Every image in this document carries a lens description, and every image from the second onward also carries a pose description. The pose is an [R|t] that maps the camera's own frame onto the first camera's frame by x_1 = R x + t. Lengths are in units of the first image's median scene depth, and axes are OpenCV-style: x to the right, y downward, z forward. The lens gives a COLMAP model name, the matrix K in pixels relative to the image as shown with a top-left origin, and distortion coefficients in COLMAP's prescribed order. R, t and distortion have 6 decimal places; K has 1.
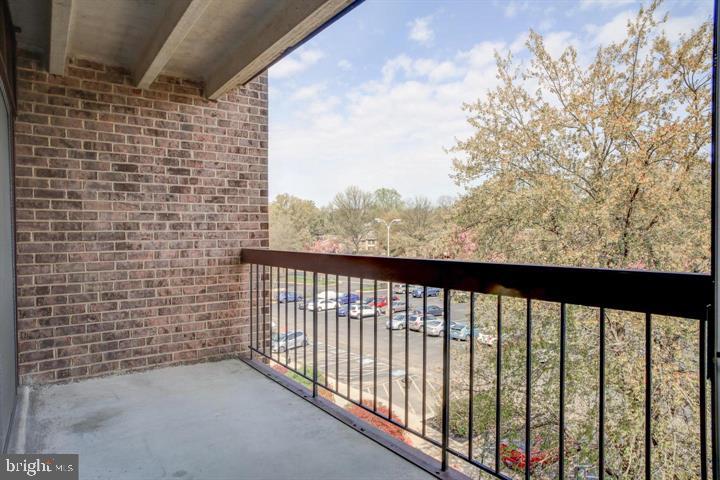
lens RADIAL K [[450.0, 0, 360.0], [0, 450.0, 240.0], [0, 0, 1]] dist [-0.097415, 0.068195]
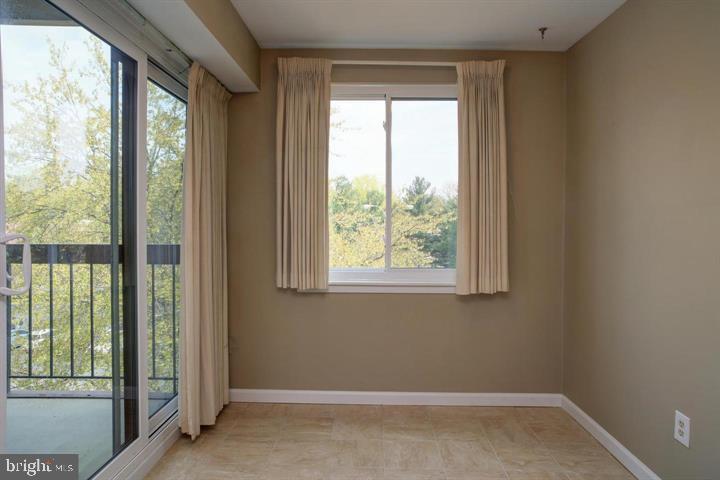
lens RADIAL K [[450.0, 0, 360.0], [0, 450.0, 240.0], [0, 0, 1]] dist [-0.097415, 0.068195]
pose [[0.597617, -0.009931, 0.801720, -0.053624], [-0.004661, 0.999863, 0.015860, 0.000372], [-0.801768, -0.013216, 0.597489, -0.129149]]
